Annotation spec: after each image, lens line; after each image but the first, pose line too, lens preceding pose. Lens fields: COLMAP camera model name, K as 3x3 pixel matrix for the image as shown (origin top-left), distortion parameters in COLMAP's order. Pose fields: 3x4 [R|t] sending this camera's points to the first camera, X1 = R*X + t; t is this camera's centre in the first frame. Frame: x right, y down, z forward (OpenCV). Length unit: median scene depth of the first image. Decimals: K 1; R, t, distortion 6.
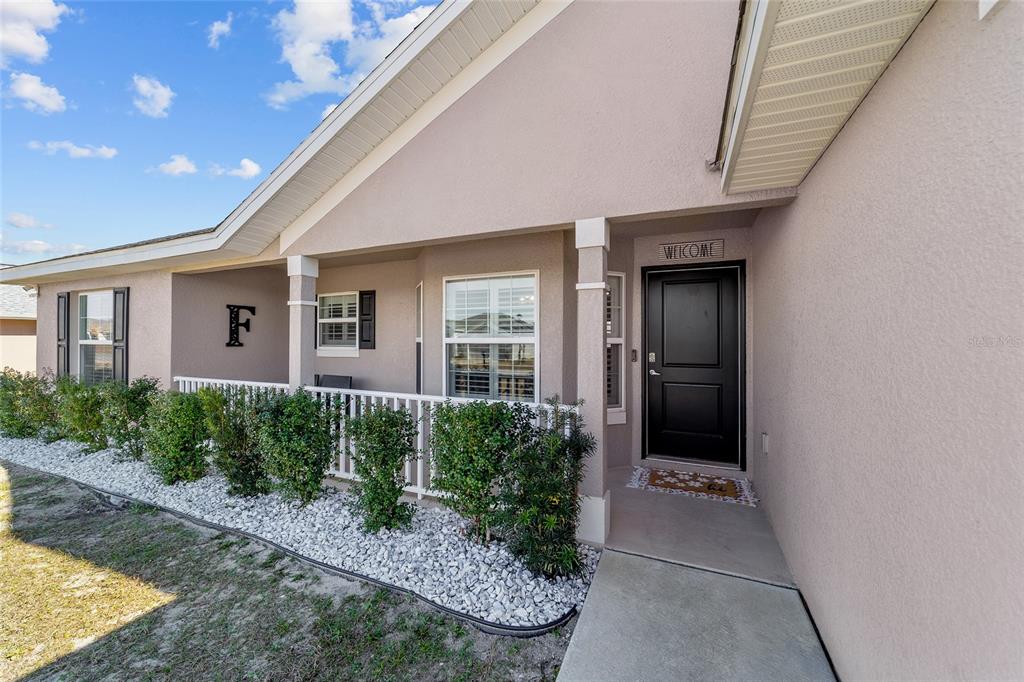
lens RADIAL K [[391.0, 0, 510.8], [0, 391.0, 338.9], [0, 0, 1]] dist [-0.011011, 0.005649]
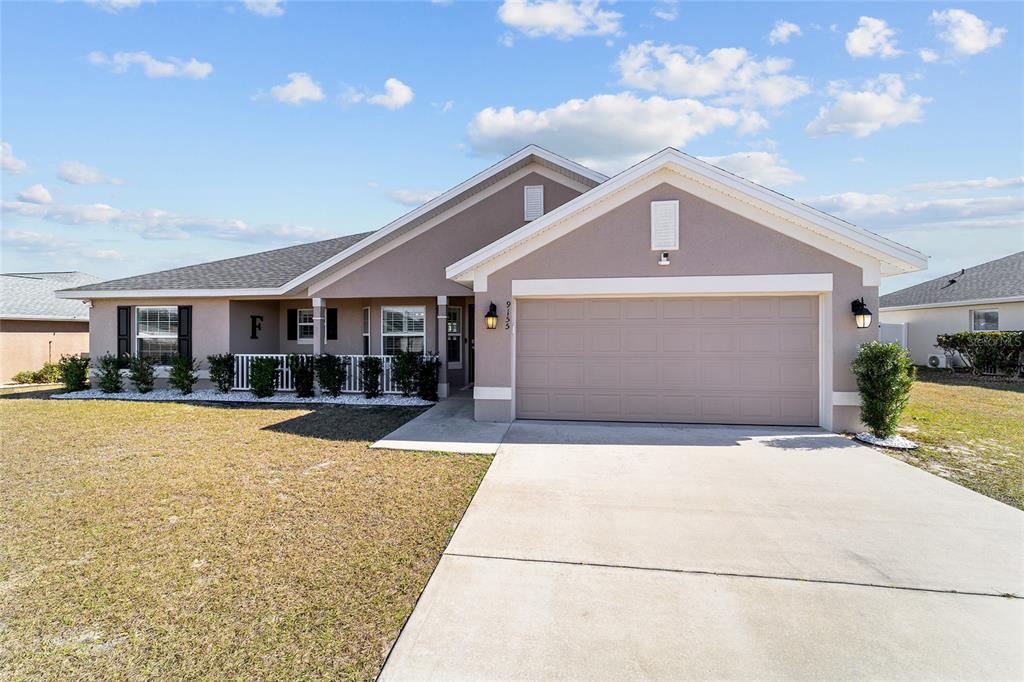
lens RADIAL K [[395.4, 0, 512.3], [0, 395.4, 335.0], [0, 0, 1]] dist [-0.007179, 0.007010]
pose [[0.962325, -0.002402, 0.271890, -0.078676], [0.001962, 0.999996, 0.001891, 0.001512], [-0.271893, -0.001286, 0.962326, -1.472404]]
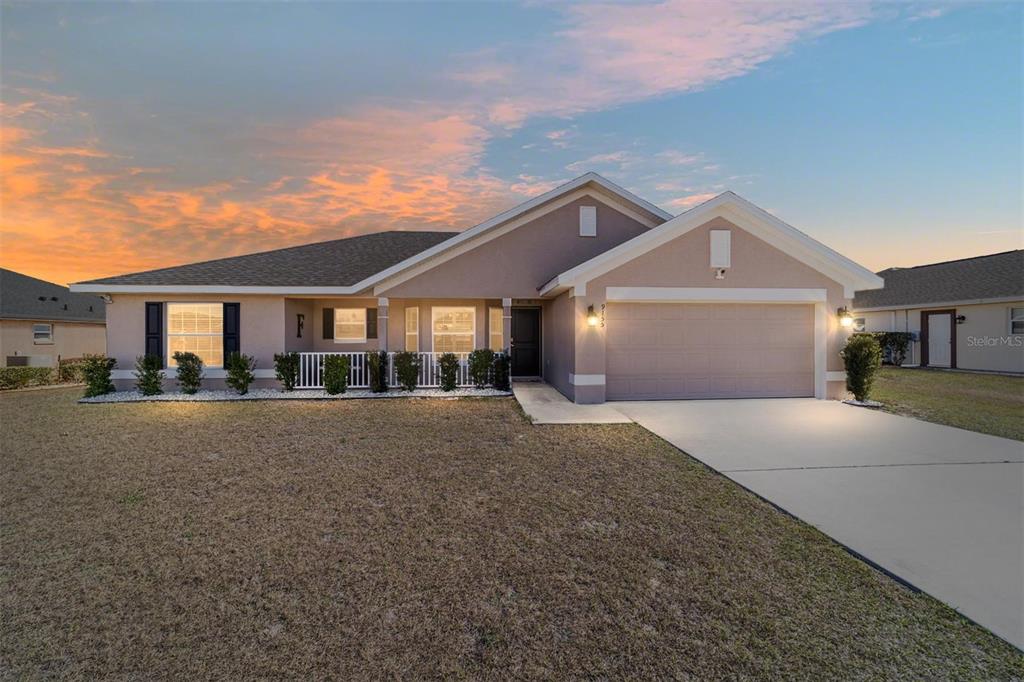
lens RADIAL K [[391.0, 0, 510.8], [0, 391.0, 338.9], [0, 0, 1]] dist [-0.011011, 0.005649]
pose [[0.879692, -0.004782, 0.475519, -0.964833], [0.002793, 0.999984, 0.004889, 0.028097], [-0.475535, -0.002973, 0.879692, -1.409676]]
